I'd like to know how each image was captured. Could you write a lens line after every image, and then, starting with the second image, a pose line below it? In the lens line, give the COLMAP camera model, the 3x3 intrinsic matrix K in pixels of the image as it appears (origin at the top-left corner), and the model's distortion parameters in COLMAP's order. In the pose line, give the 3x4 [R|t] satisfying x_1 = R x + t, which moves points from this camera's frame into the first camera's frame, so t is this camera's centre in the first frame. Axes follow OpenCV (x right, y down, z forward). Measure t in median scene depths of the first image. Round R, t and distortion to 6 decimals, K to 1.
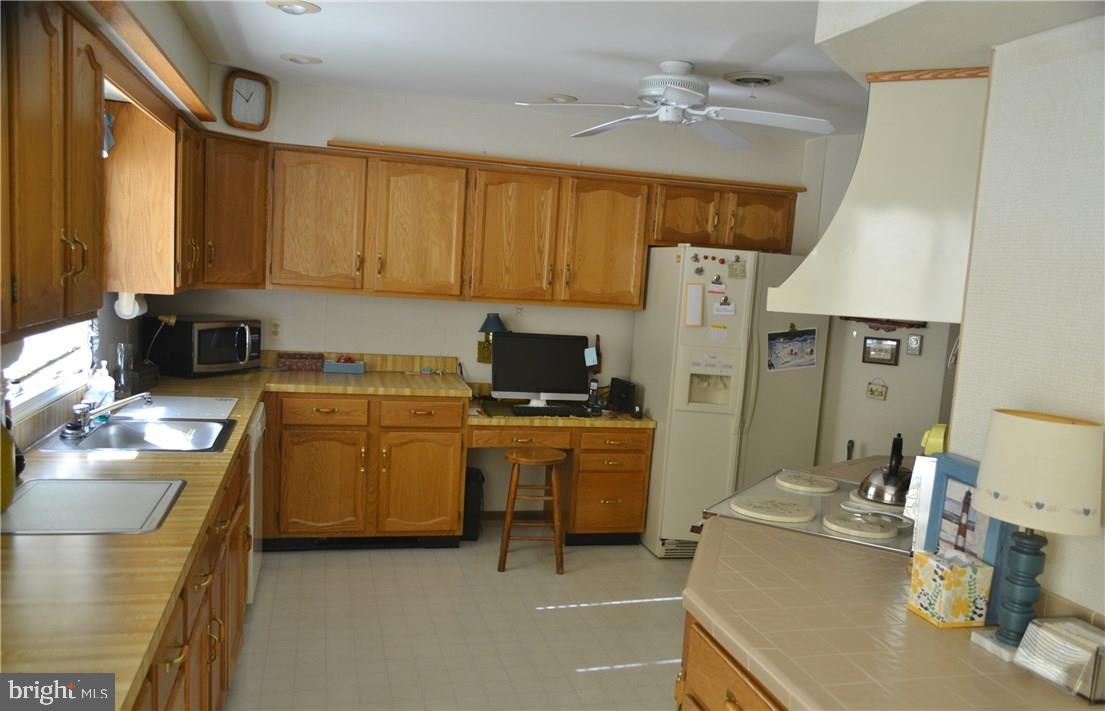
lens RADIAL K [[845.9, 0, 549.4], [0, 845.9, 363.2], [0, 0, 1]] dist [0.000472, 0.000158]
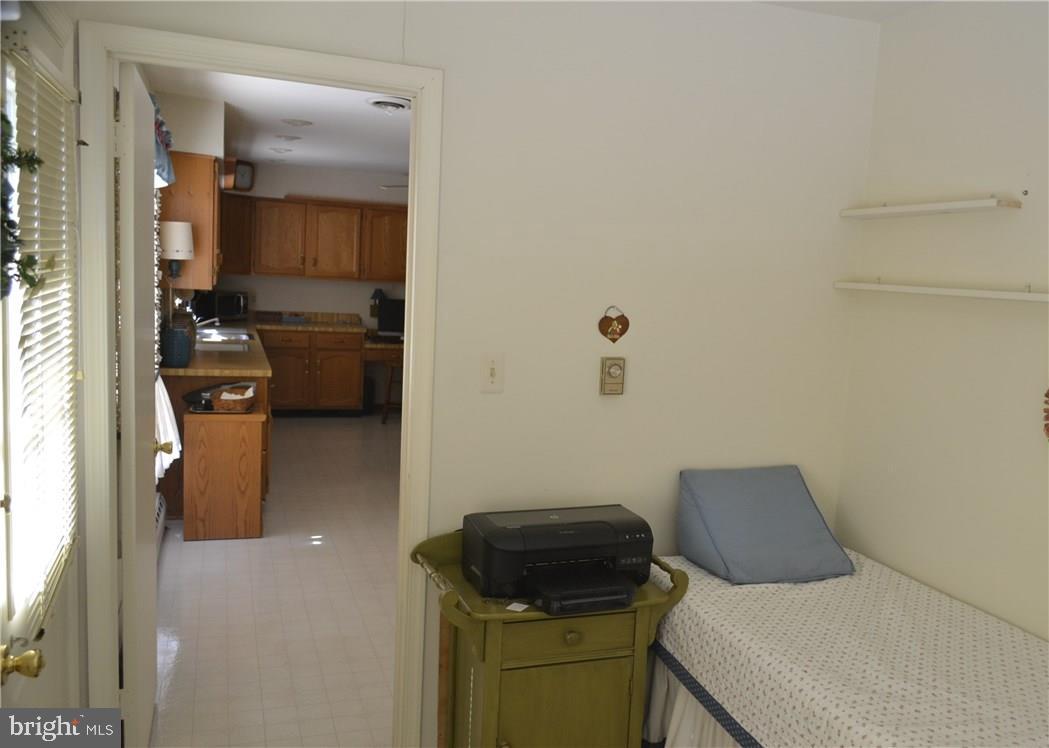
lens RADIAL K [[840.7, 0, 529.6], [0, 840.7, 369.1], [0, 0, 1]] dist [0.005899, 0.000173]
pose [[0.996732, -0.015656, 0.079250, 0.110573], [0.014381, 0.999758, 0.016640, 0.087569], [-0.079492, -0.015446, 0.996716, -0.808389]]
